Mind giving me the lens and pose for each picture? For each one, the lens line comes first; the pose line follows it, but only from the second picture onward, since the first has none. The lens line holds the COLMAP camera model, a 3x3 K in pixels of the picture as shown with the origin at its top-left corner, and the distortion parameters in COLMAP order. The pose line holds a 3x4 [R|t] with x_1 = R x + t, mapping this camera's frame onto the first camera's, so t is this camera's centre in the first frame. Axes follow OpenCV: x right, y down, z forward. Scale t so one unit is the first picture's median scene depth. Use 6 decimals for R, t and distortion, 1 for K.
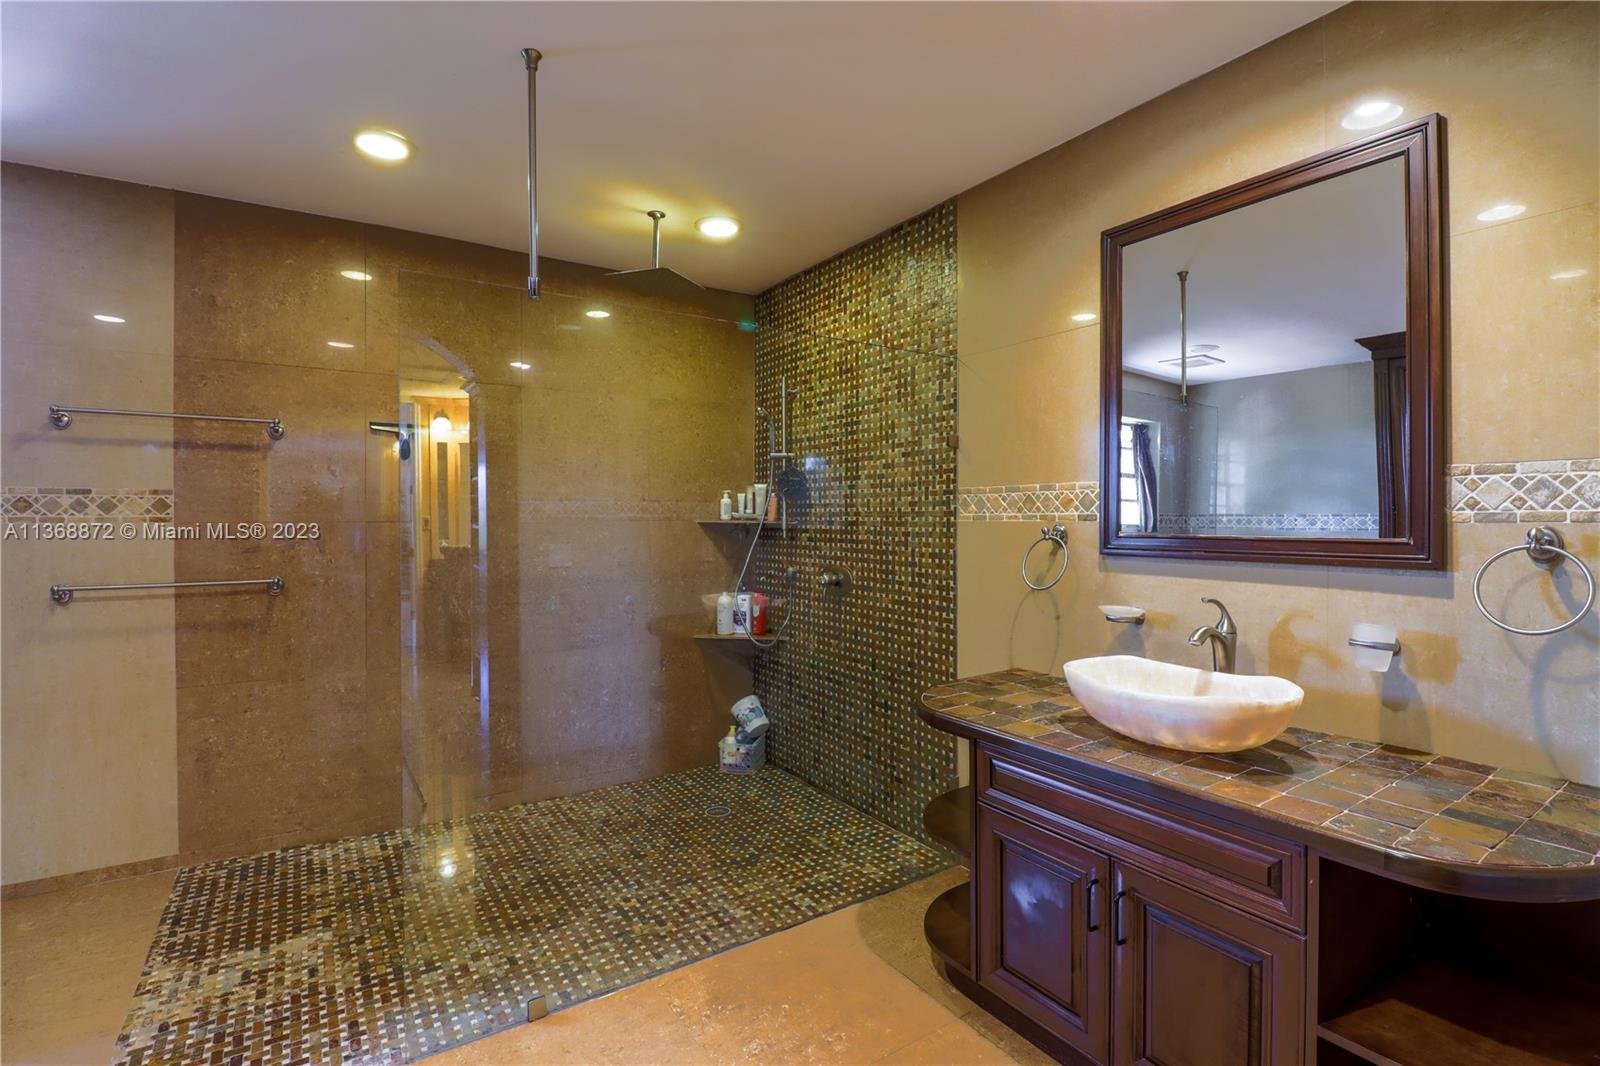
lens RADIAL K [[745.0, 0, 807.7], [0, 745.0, 521.0], [0, 0, 1]] dist [-0.004610, -0.010465]
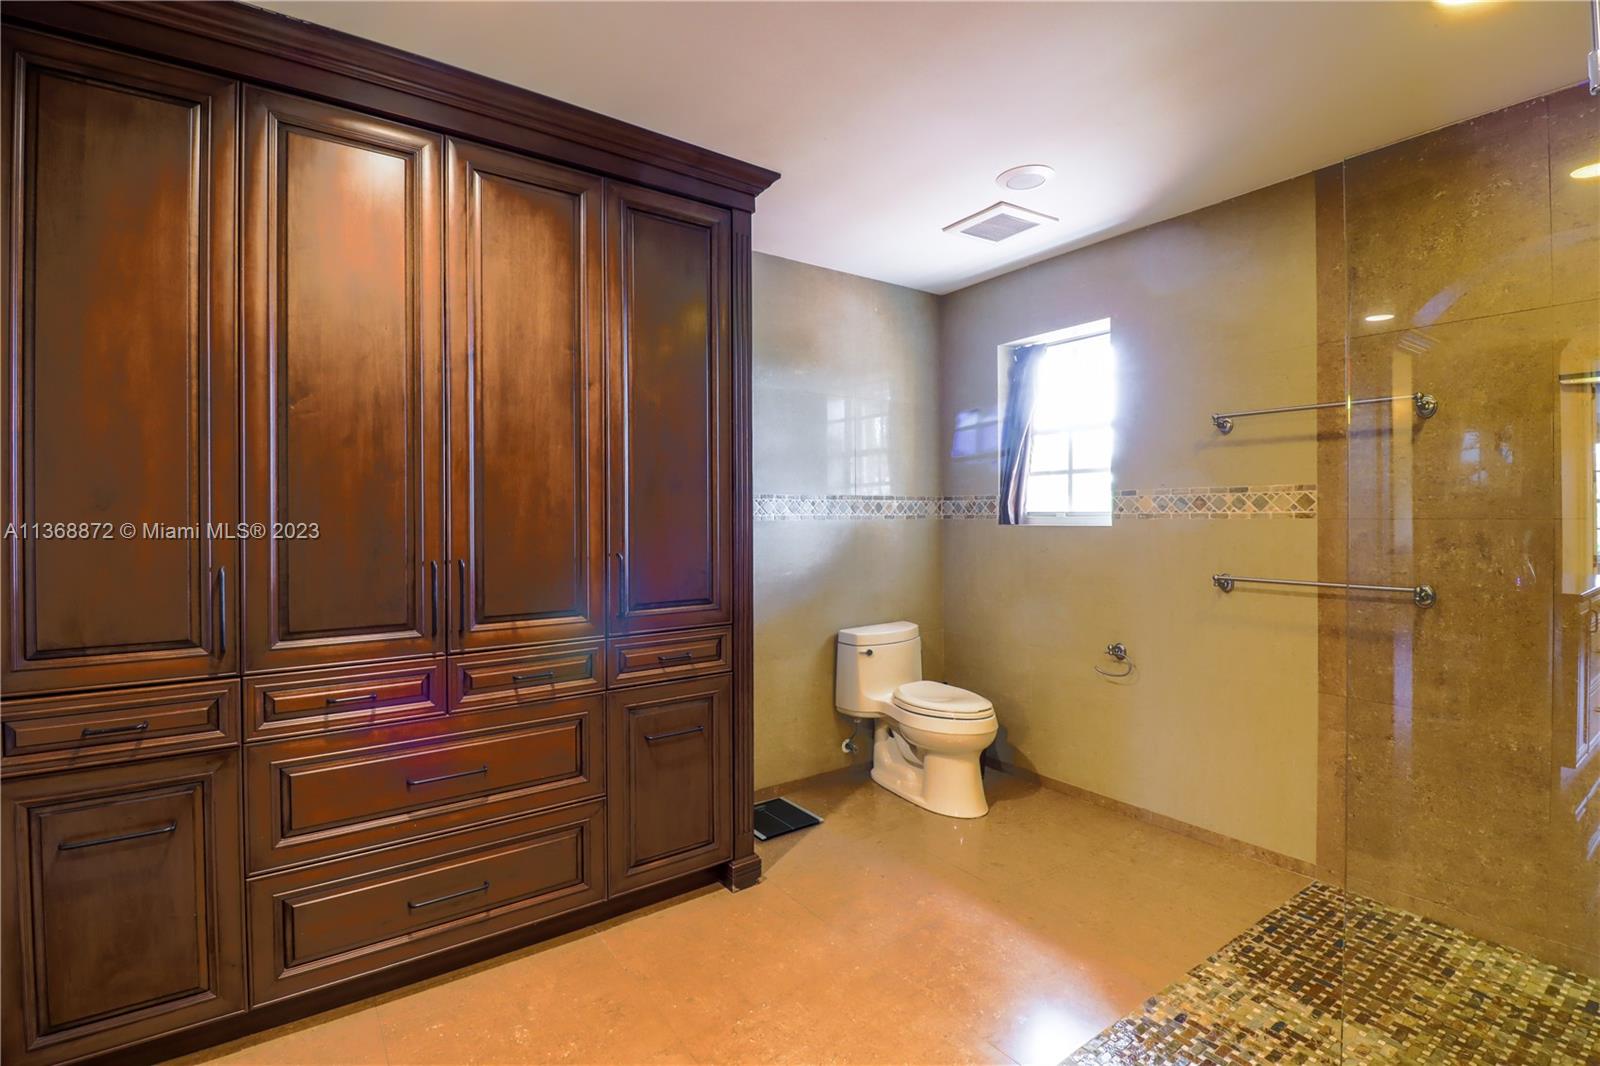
lens RADIAL K [[745.0, 0, 802.1], [0, 745.0, 520.3], [0, 0, 1]] dist [-0.004610, -0.010465]
pose [[0.027927, 0.007417, -0.999582, 0.084526], [-0.001002, 0.999972, 0.007392, -0.002284], [0.999609, 0.000795, 0.027933, 0.307647]]
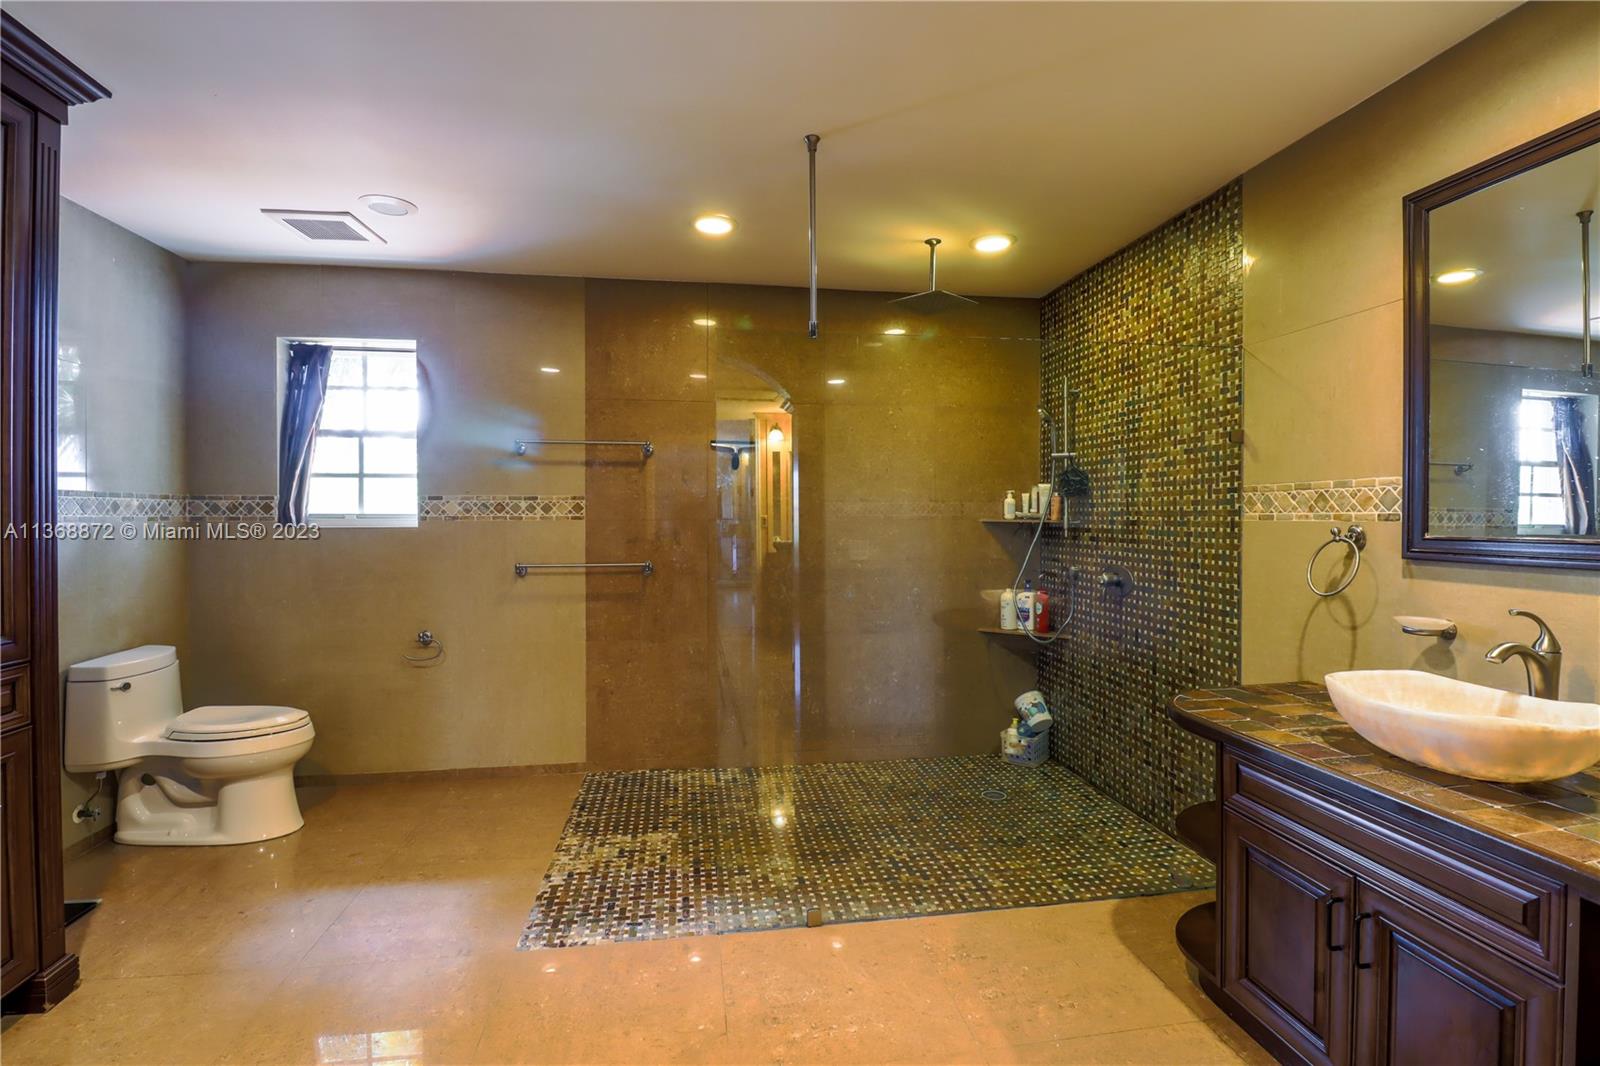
lens RADIAL K [[745.0, 0, 805.5], [0, 745.0, 522.1], [0, 0, 1]] dist [-0.004610, -0.010465]
pose [[0.907222, 0.003801, -0.420635, 0.097260], [-0.002771, 0.999991, 0.003060, 0.000405], [0.420643, -0.001610, 0.907225, -0.085543]]
